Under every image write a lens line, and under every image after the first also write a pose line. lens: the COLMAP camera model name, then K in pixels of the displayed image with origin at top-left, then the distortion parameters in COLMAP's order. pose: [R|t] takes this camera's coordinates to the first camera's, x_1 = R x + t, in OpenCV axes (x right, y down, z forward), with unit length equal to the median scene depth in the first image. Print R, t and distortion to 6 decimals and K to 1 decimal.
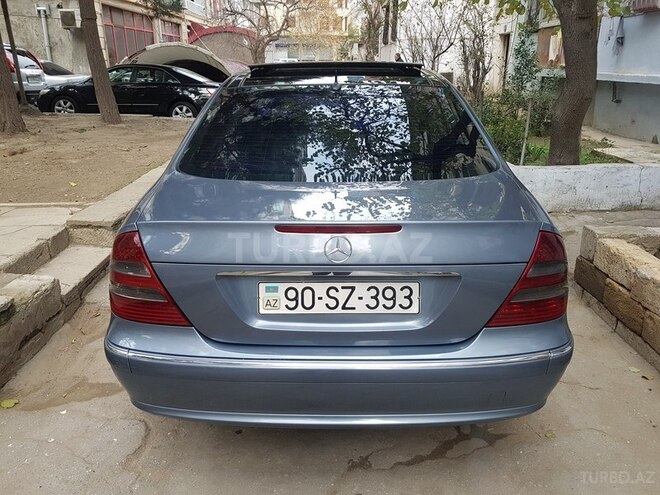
lens RADIAL K [[517.2, 0, 334.9], [0, 517.2, 243.9], [0, 0, 1]] dist [0.017034, -0.020736]
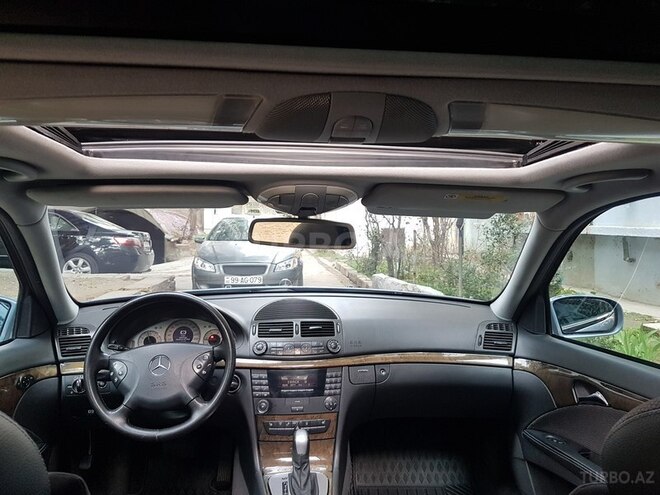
lens RADIAL K [[517.2, 0, 326.8], [0, 517.2, 248.9], [0, 0, 1]] dist [0.017034, -0.020736]
pose [[0.993861, 0.015948, 0.109484, -0.114933], [0.015791, 0.958979, -0.283037, -0.421072], [-0.109507, 0.283028, 0.952840, 1.670295]]
